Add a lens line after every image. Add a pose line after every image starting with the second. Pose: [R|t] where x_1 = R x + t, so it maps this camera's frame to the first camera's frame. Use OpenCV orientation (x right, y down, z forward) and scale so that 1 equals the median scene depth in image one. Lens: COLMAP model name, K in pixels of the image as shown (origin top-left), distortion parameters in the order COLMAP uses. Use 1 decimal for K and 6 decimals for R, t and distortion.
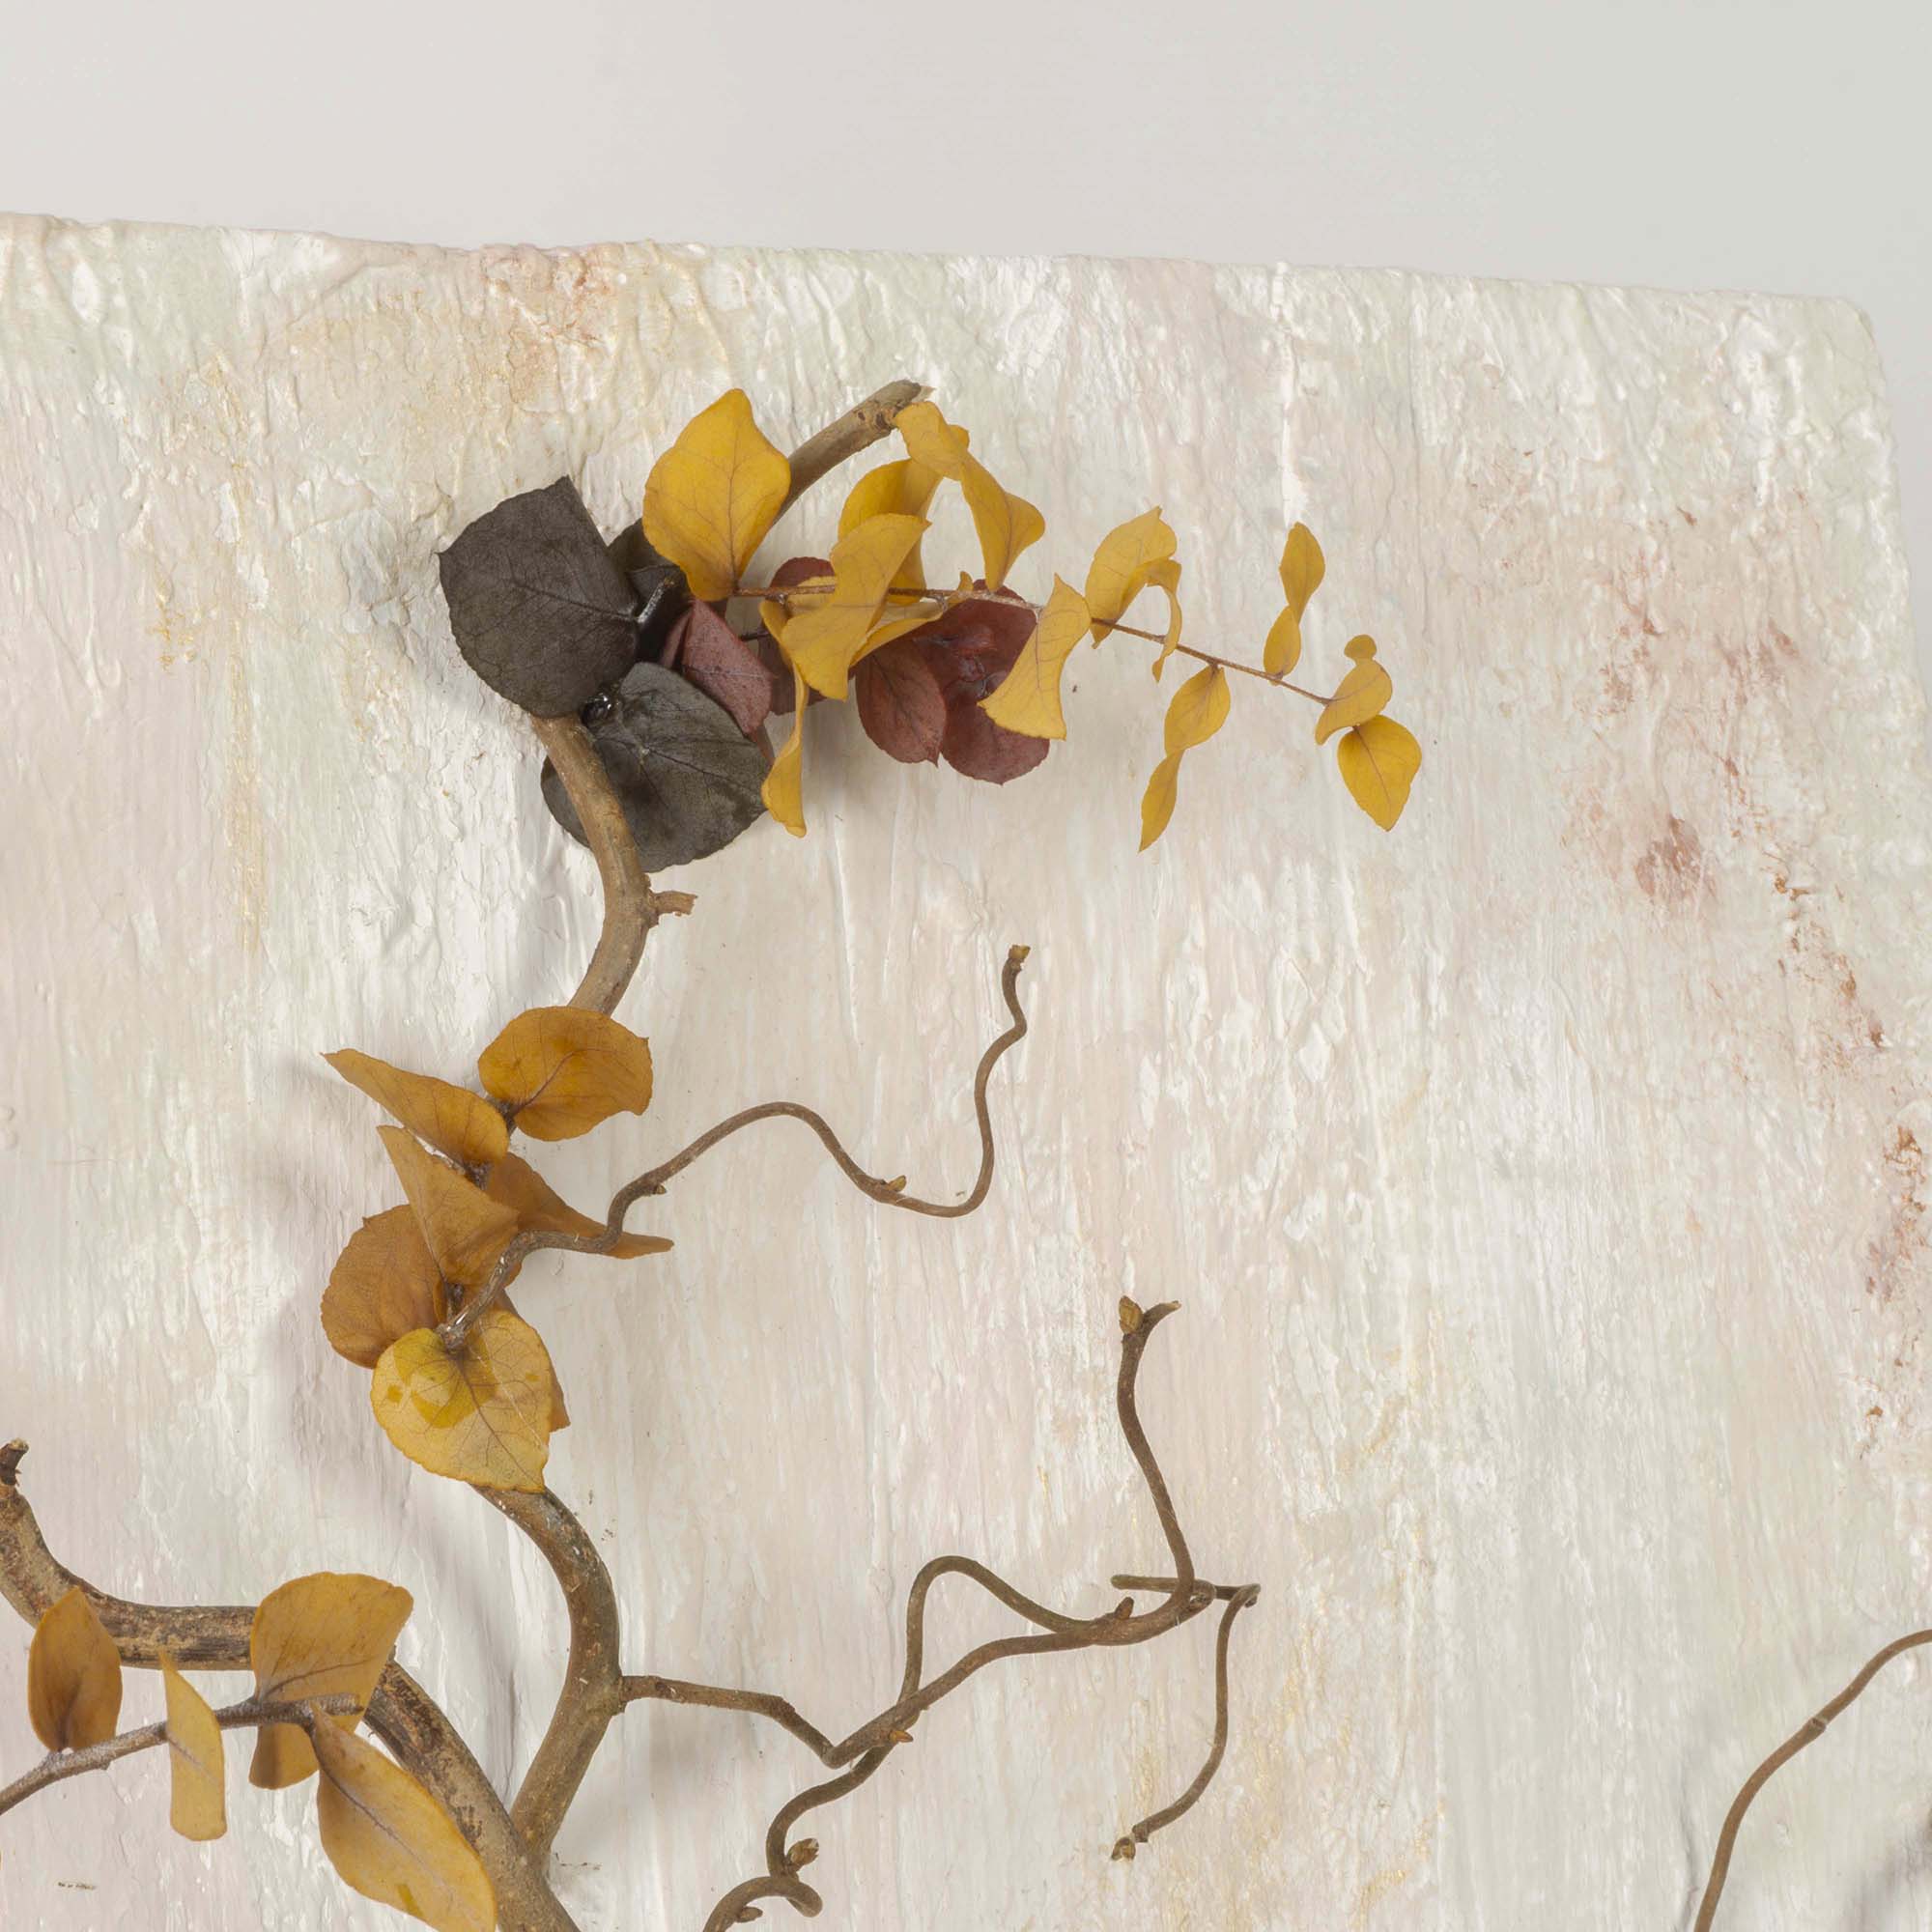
lens RADIAL K [[6233.3, 0, 592.7], [0, 6233.3, 938.0], [0, 0, 1]] dist [0.084259, 0.111983]
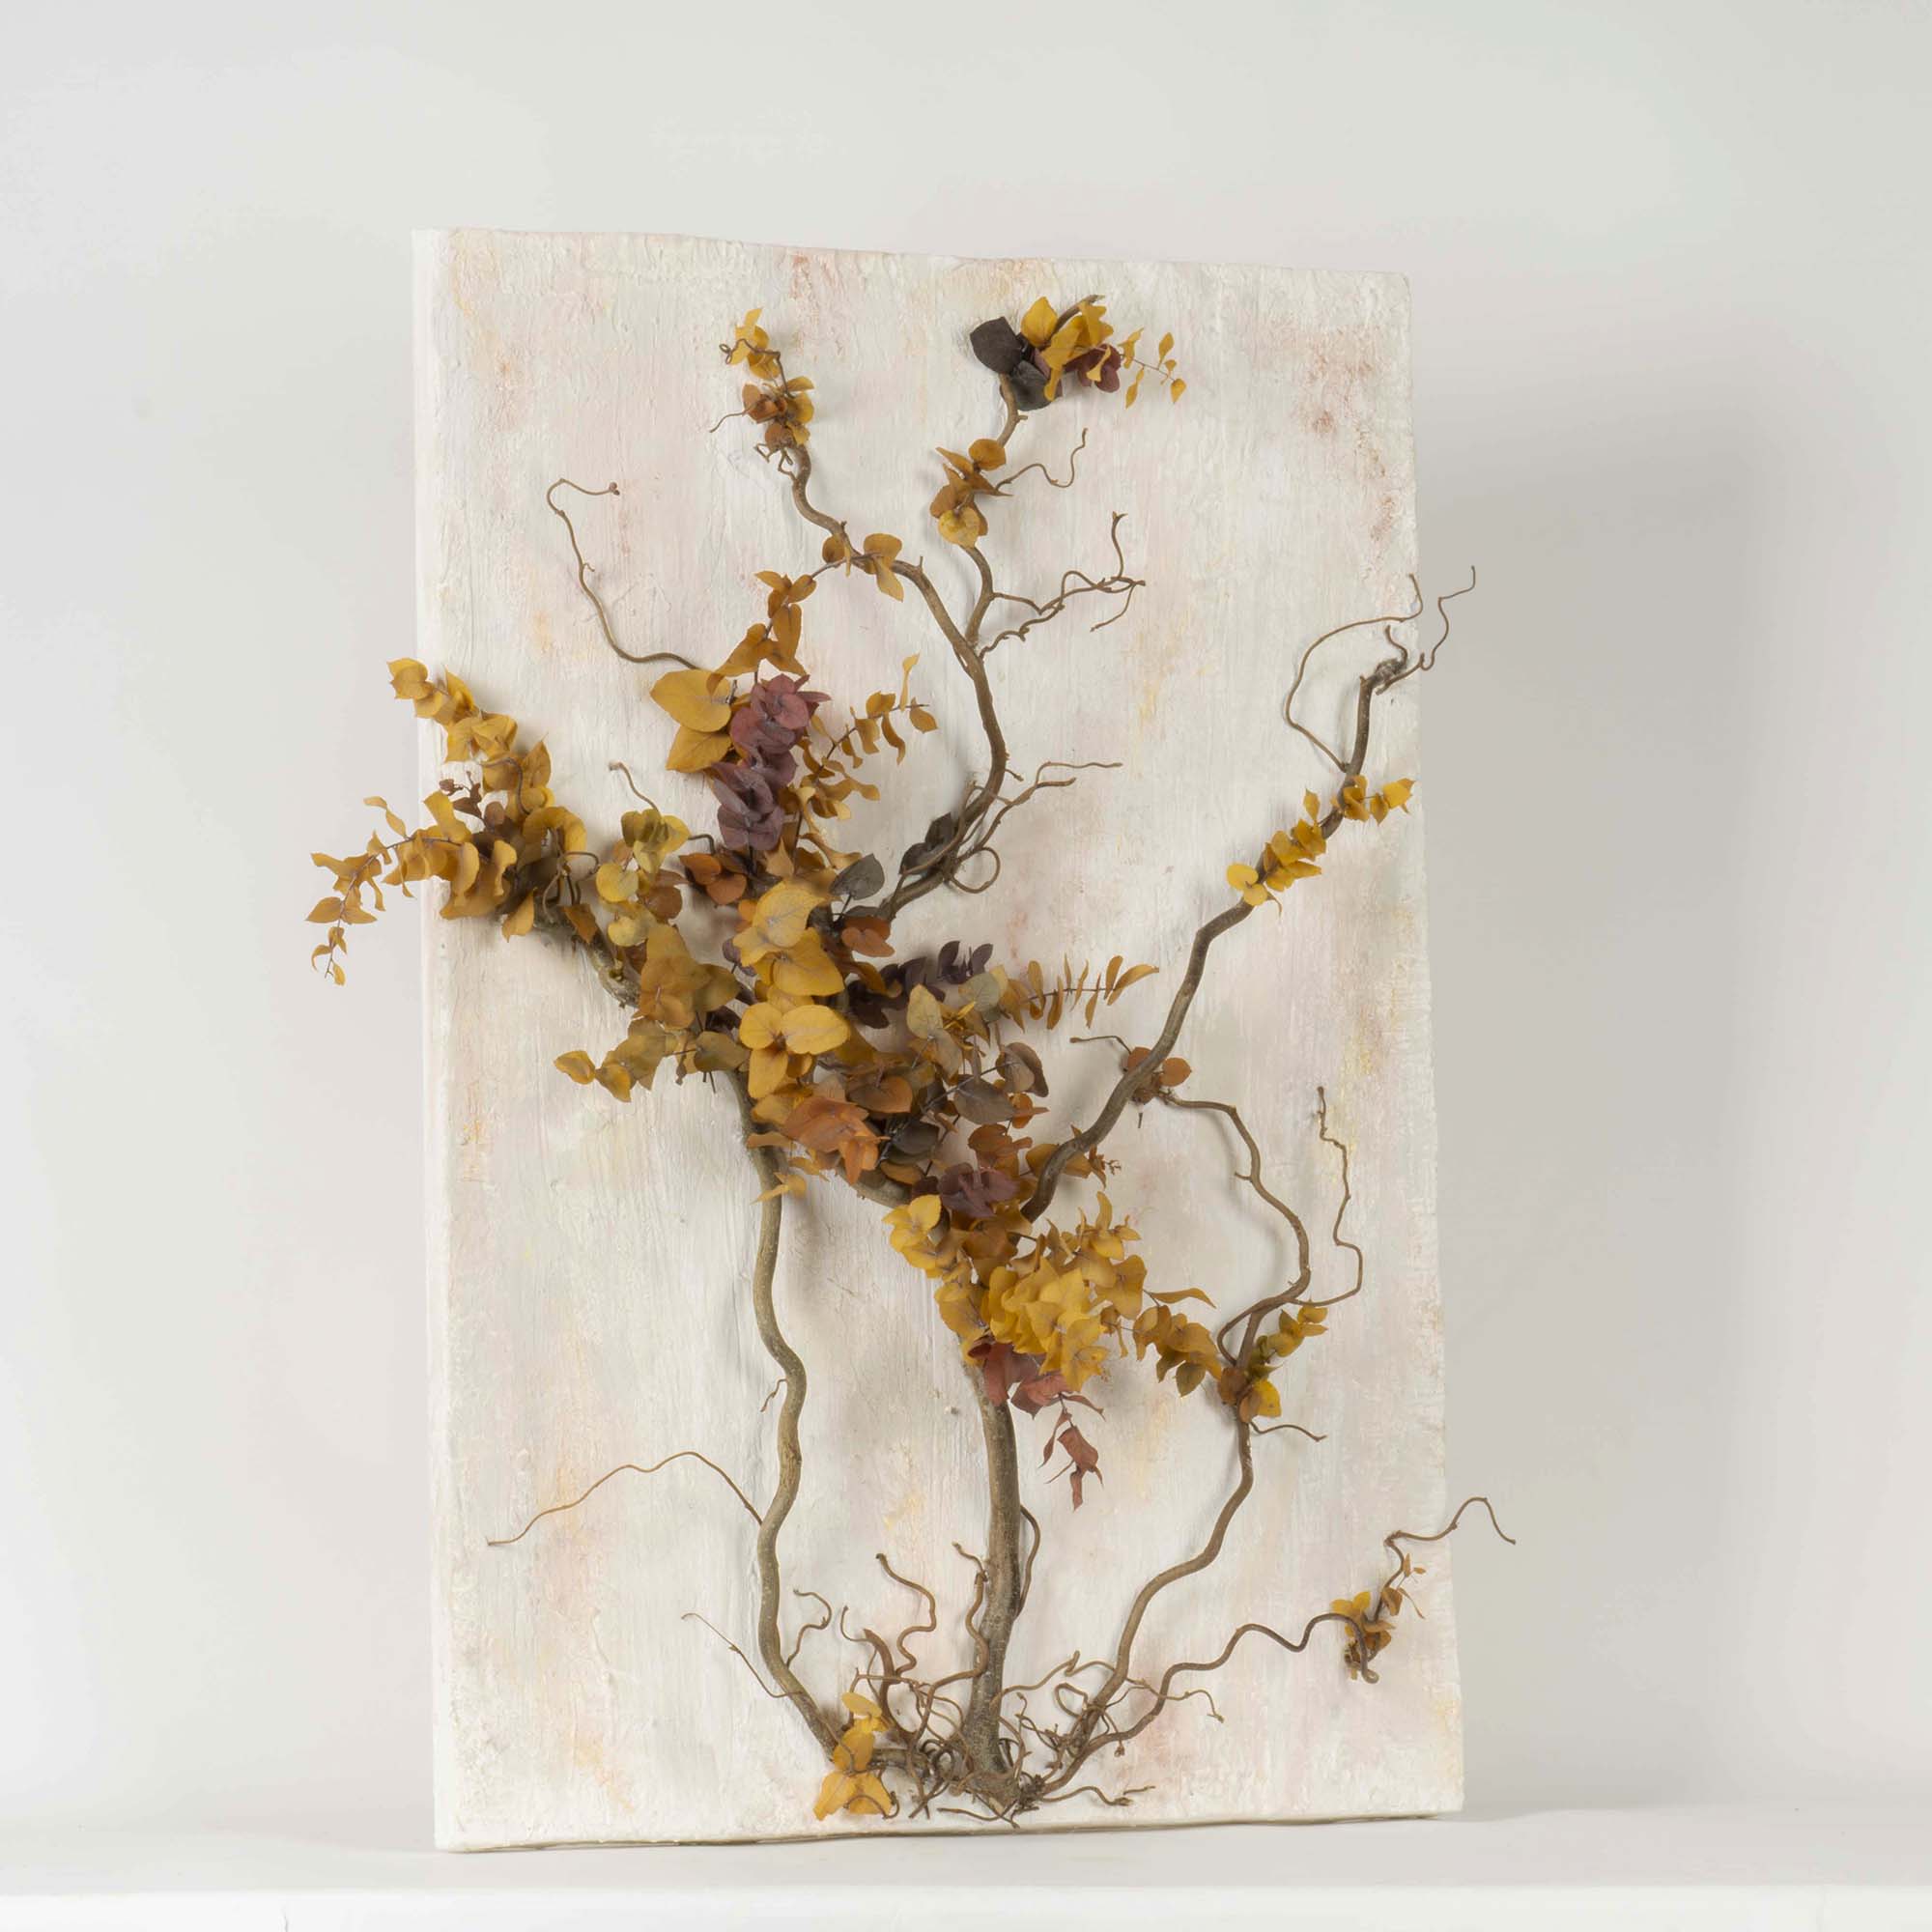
lens RADIAL K [[6193.9, 0, 916.9], [0, 6193.9, 963.2], [0, 0, 1]] dist [0.071809, 1.836233]
pose [[0.974411, 0.053815, -0.218238, 0.824264], [-0.042487, 0.997511, 0.056274, 0.121822], [0.220723, -0.045562, 0.974272, -2.937489]]
